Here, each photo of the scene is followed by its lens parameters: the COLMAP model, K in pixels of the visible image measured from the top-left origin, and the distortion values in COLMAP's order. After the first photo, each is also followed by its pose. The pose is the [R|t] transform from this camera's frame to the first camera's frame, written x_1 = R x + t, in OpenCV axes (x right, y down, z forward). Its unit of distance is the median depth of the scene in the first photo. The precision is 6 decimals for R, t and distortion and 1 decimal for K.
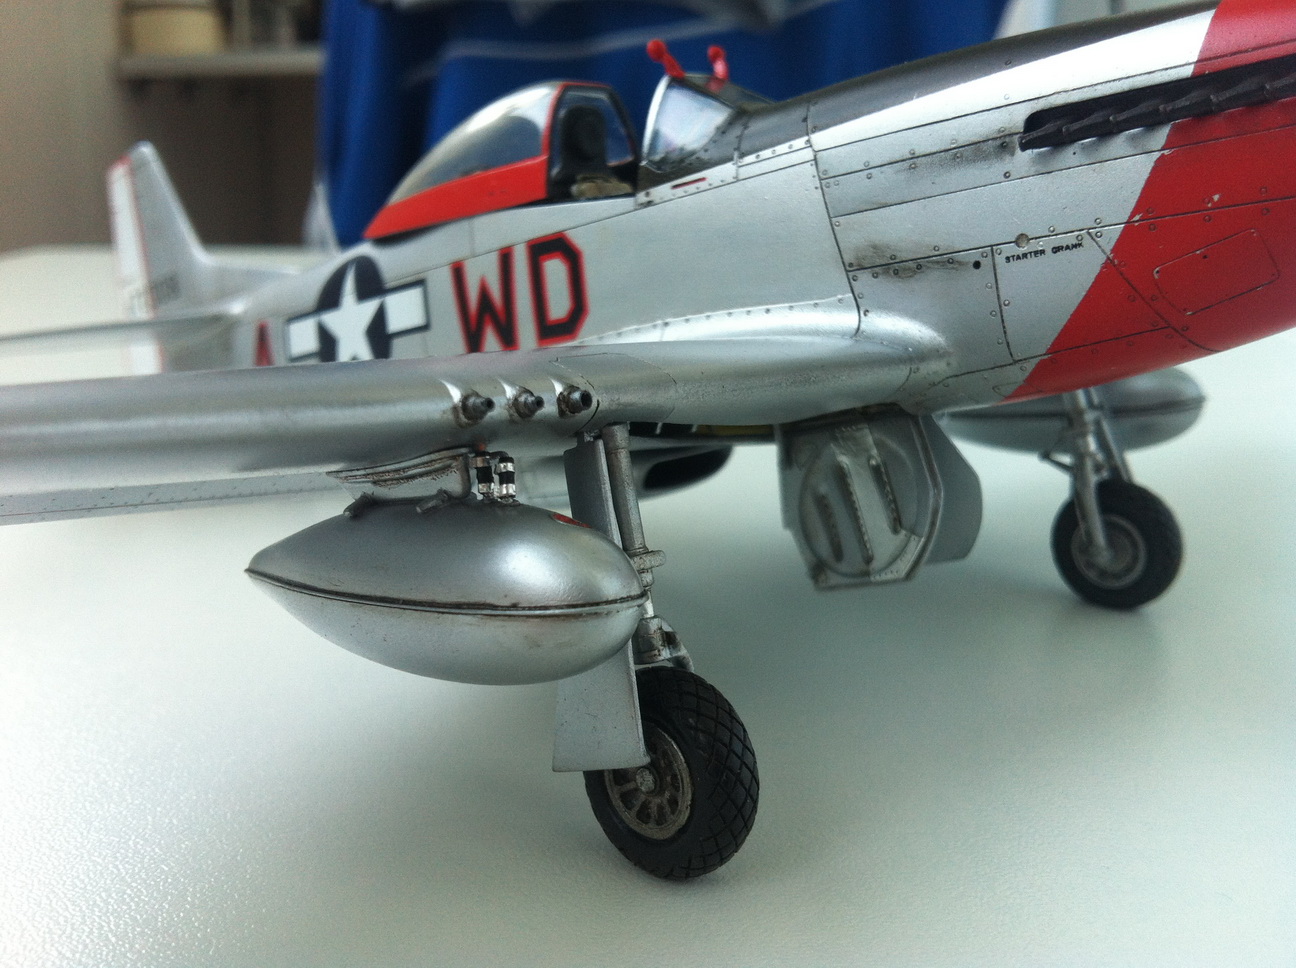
lens RADIAL K [[1284.2, 0, 648.0], [0, 1284.2, 484.0], [0, 0, 1]] dist [0.058915, -0.285716]
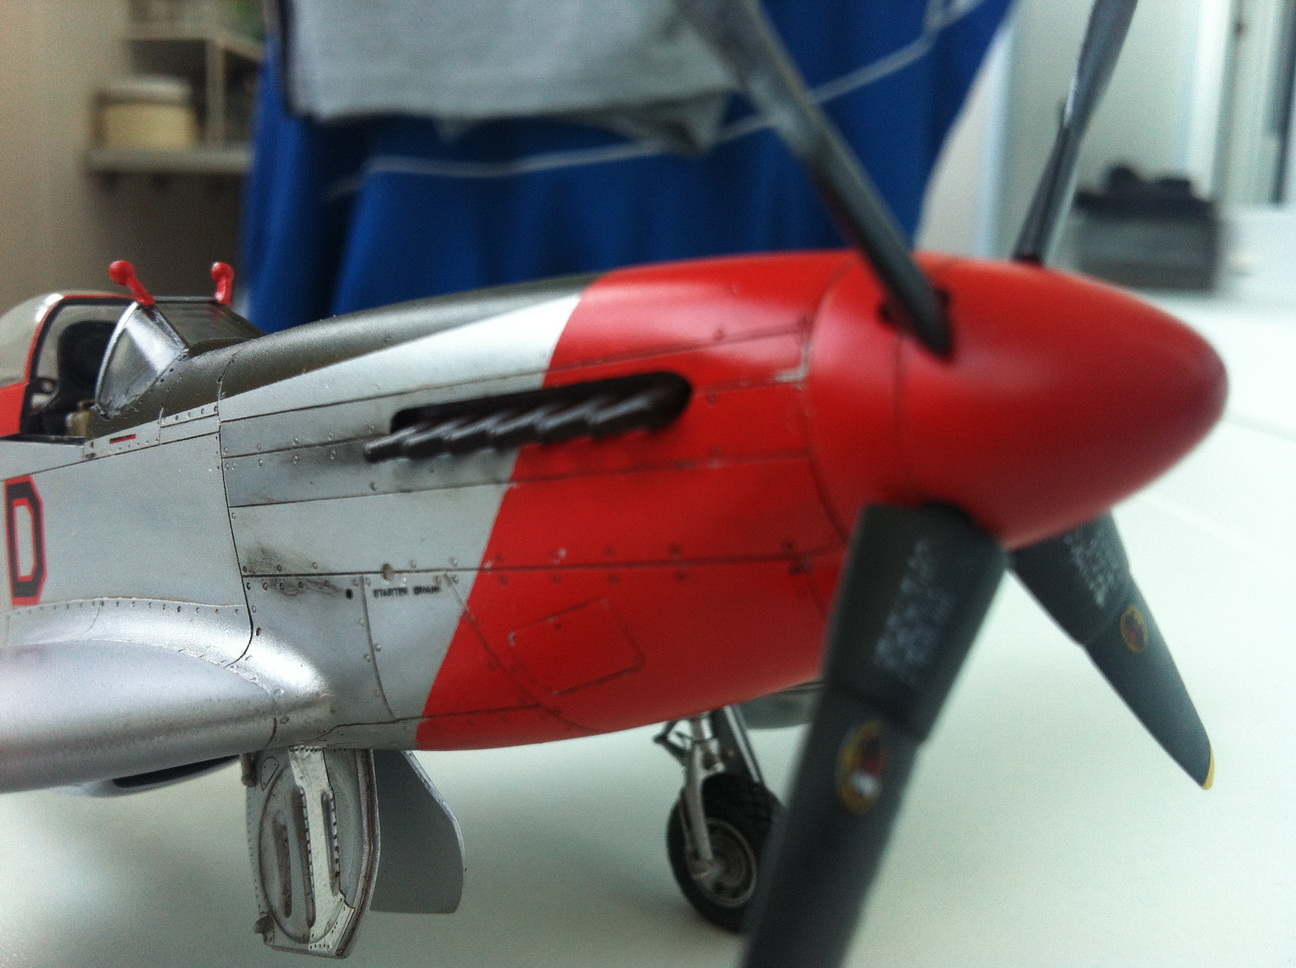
lens RADIAL K [[1284.2, 0, 648.0], [0, 1284.2, 484.0], [0, 0, 1]] dist [0.058915, -0.285716]
pose [[0.999405, 0.033341, 0.008794, 0.390326], [-0.032576, 0.996564, -0.076148, -0.167577], [-0.011302, 0.075816, 0.997058, 0.201587]]
